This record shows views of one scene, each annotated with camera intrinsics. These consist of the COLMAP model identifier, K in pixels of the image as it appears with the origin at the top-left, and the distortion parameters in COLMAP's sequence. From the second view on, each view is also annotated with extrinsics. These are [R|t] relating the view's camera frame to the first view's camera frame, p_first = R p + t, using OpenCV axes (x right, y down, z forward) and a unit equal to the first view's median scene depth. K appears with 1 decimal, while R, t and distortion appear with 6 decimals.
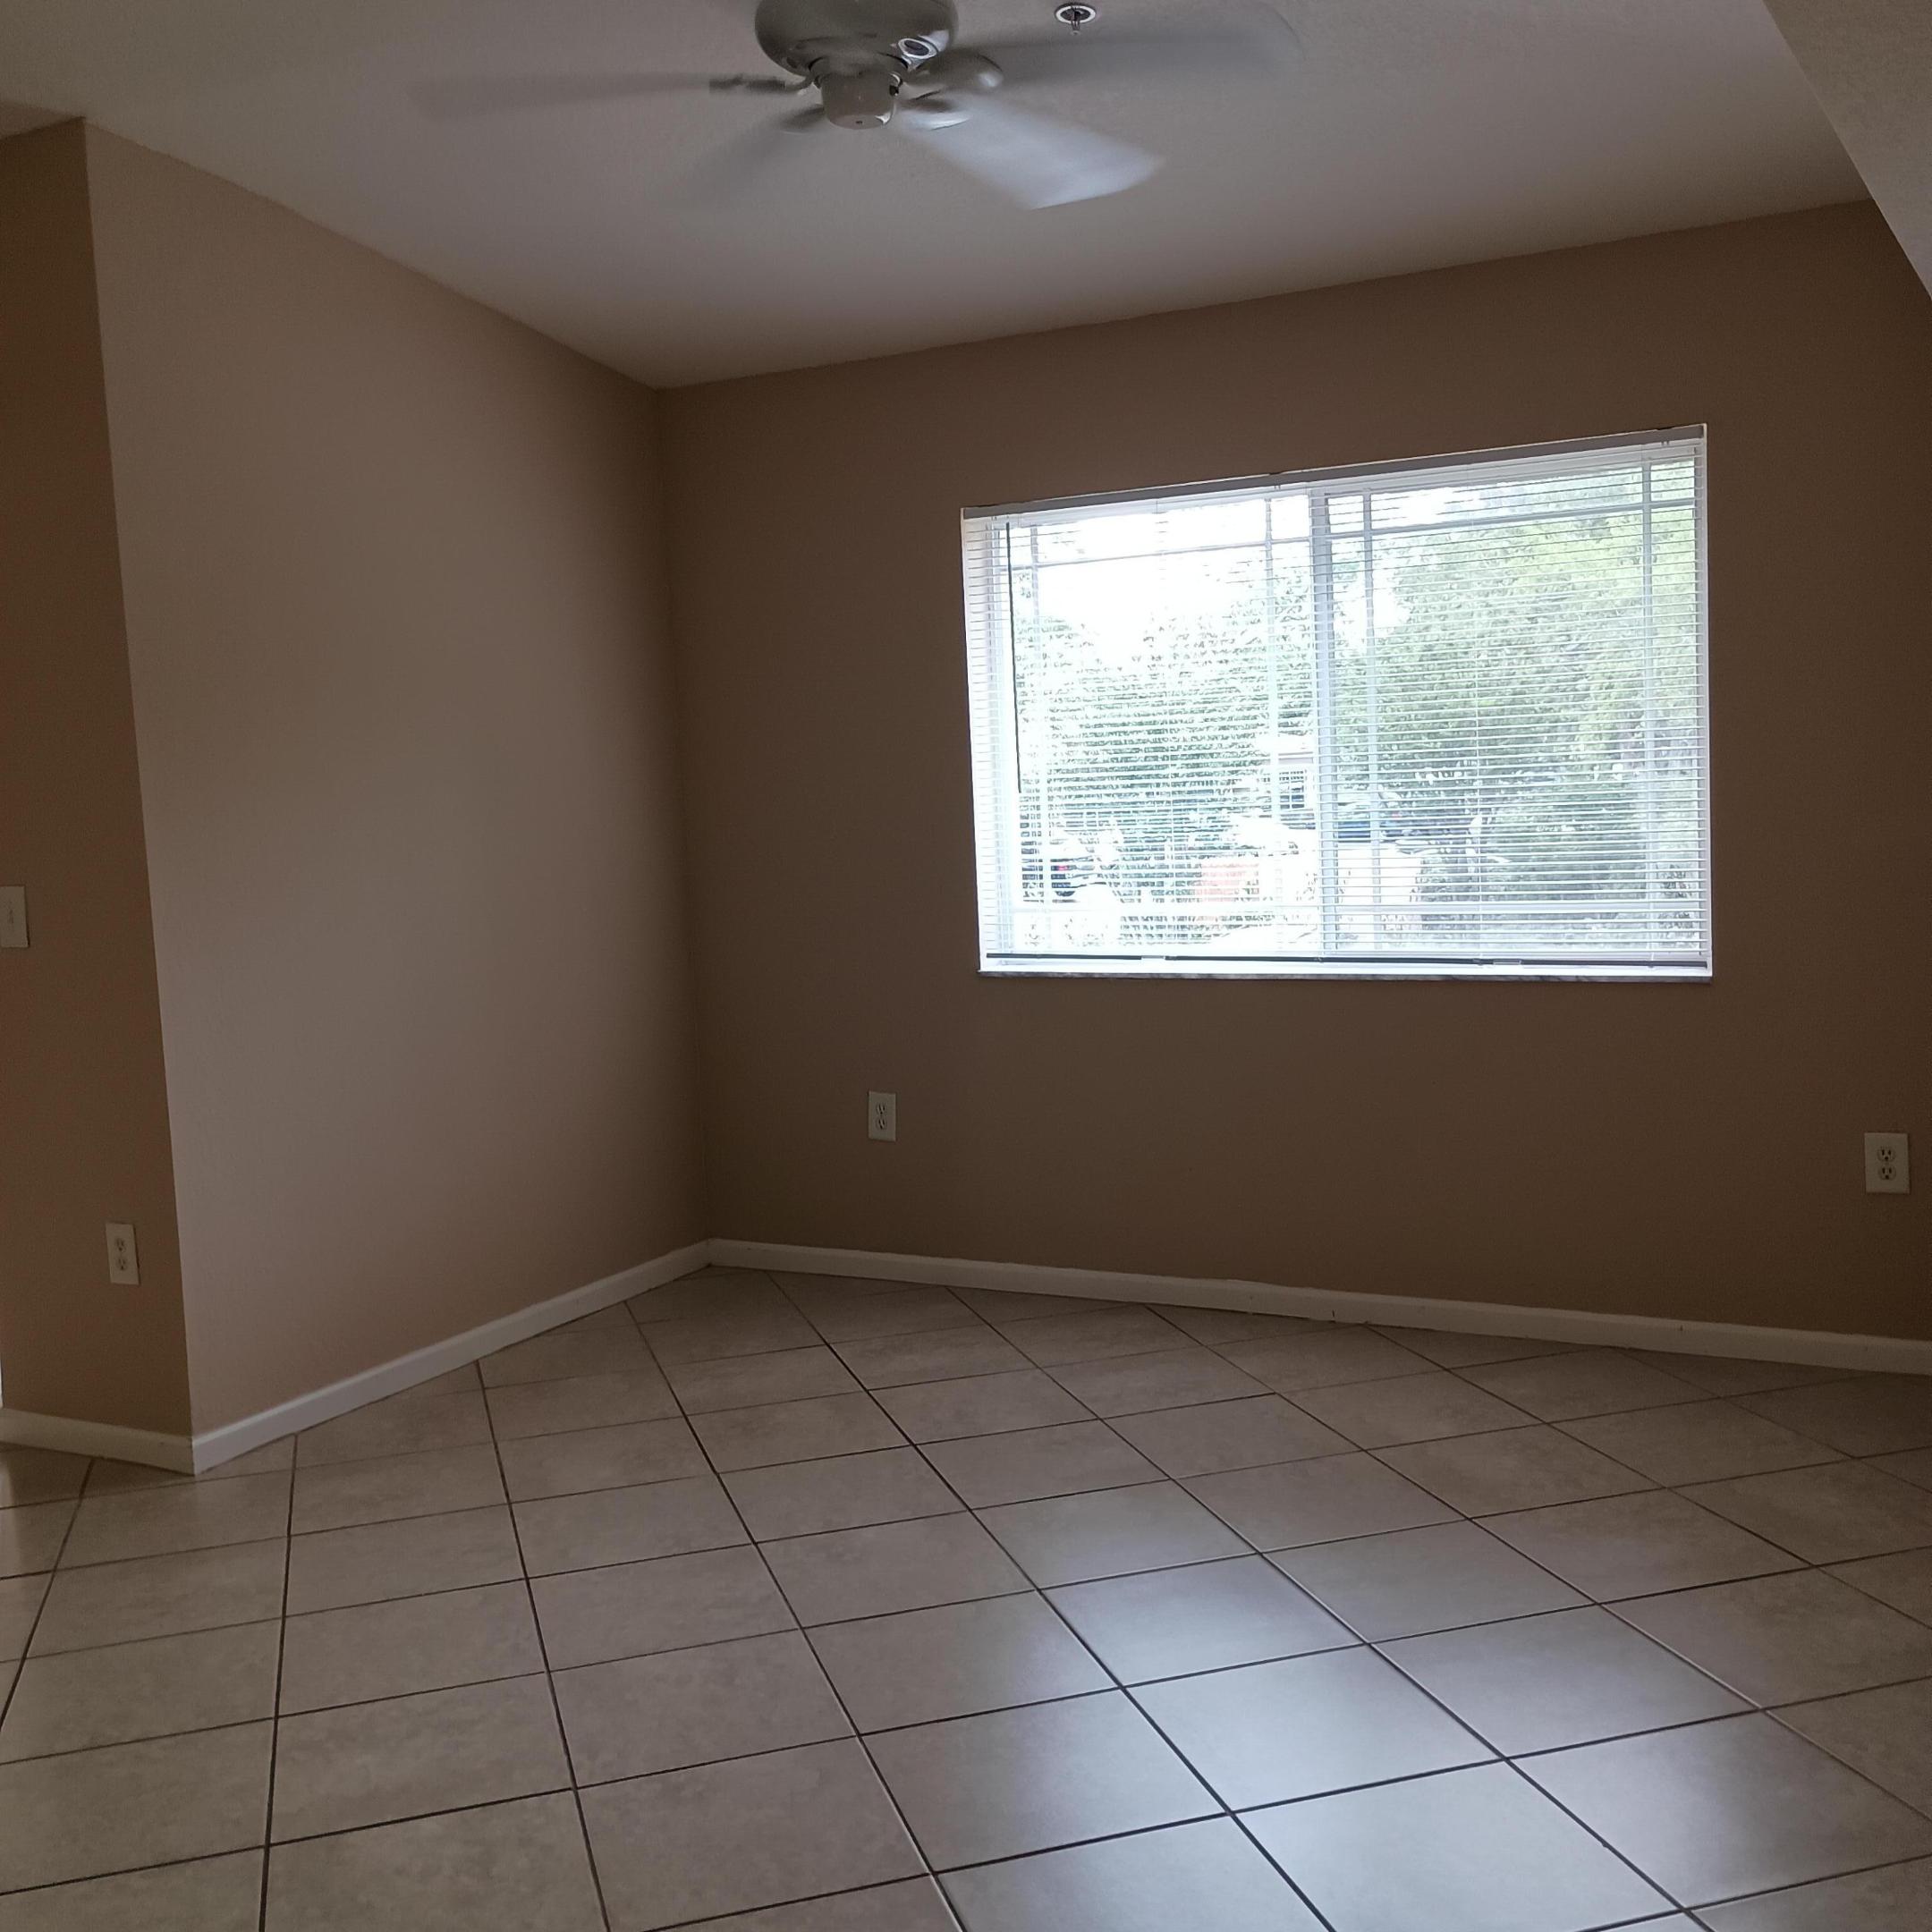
lens RADIAL K [[2140.6, 0, 962.0], [0, 2140.6, 961.0], [0, 0, 1]] dist [0.051116, -0.055159]
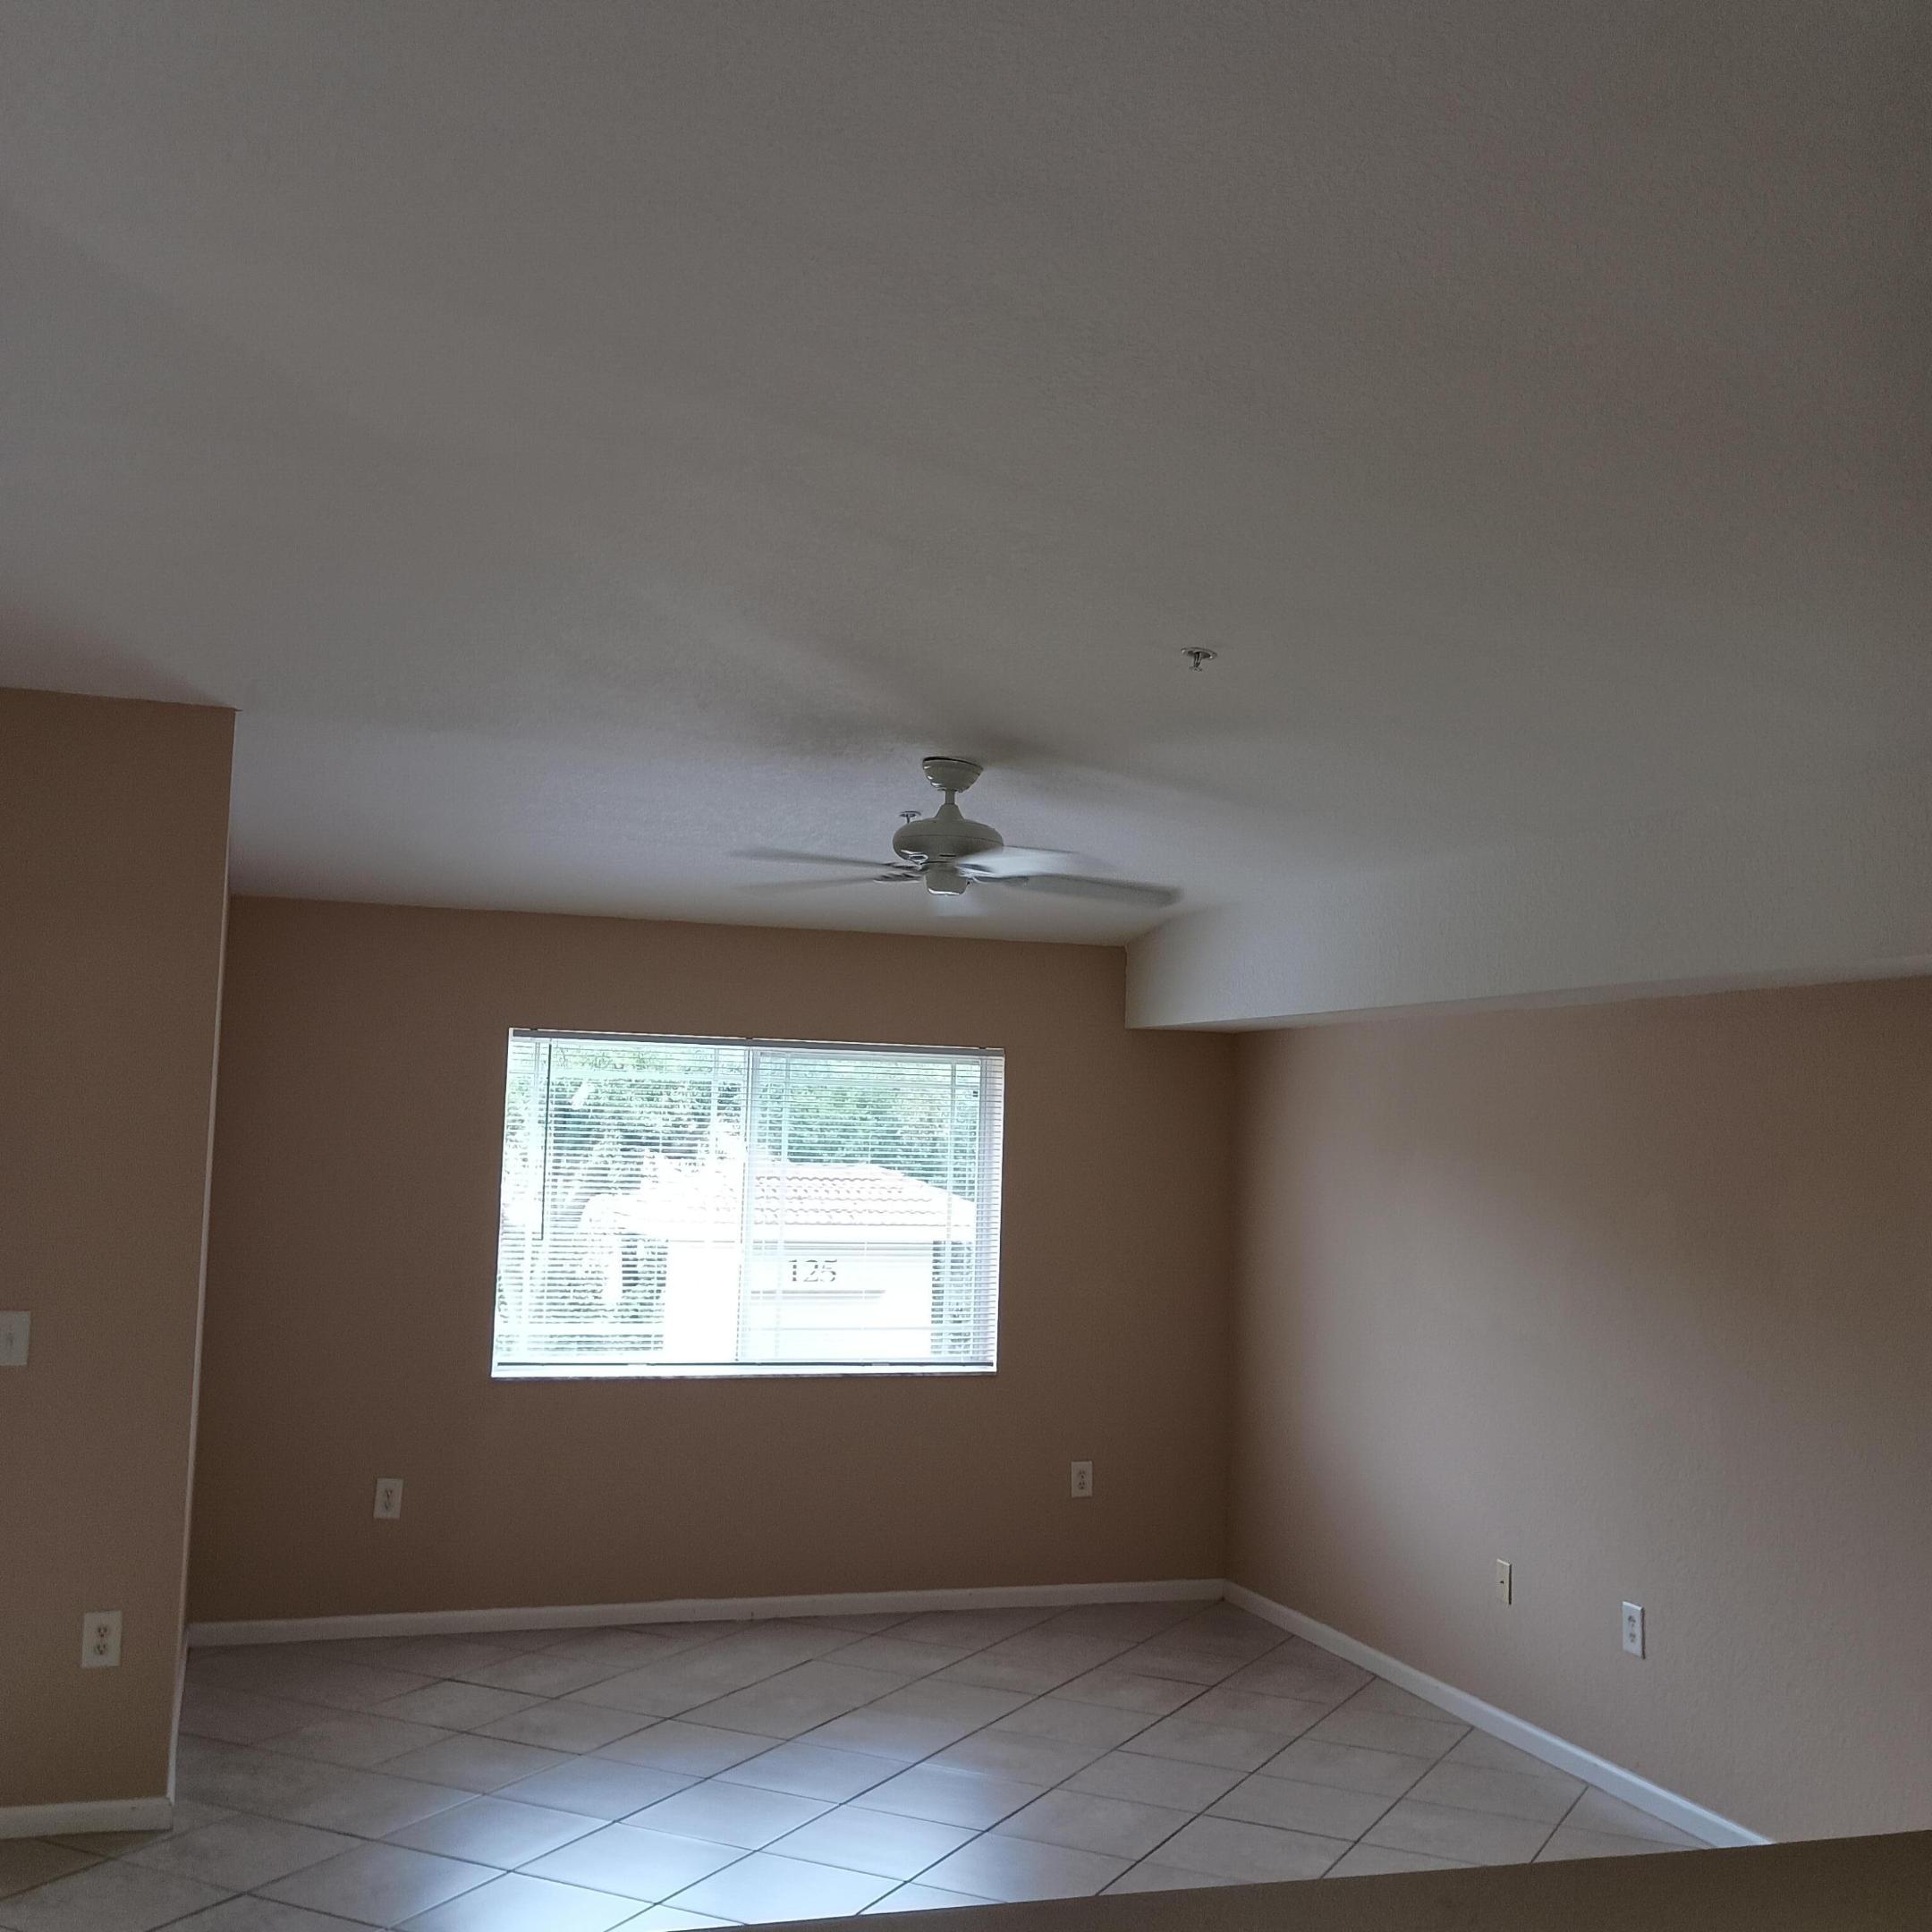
lens RADIAL K [[2197.4, 0, 988.6], [0, 2197.4, 970.7], [0, 0, 1]] dist [0.079384, -0.039984]
pose [[0.667405, 0.122707, 0.734515, -0.960237], [0.008861, 0.984953, -0.172596, -0.004441], [-0.744642, 0.121700, 0.656276, -0.164754]]
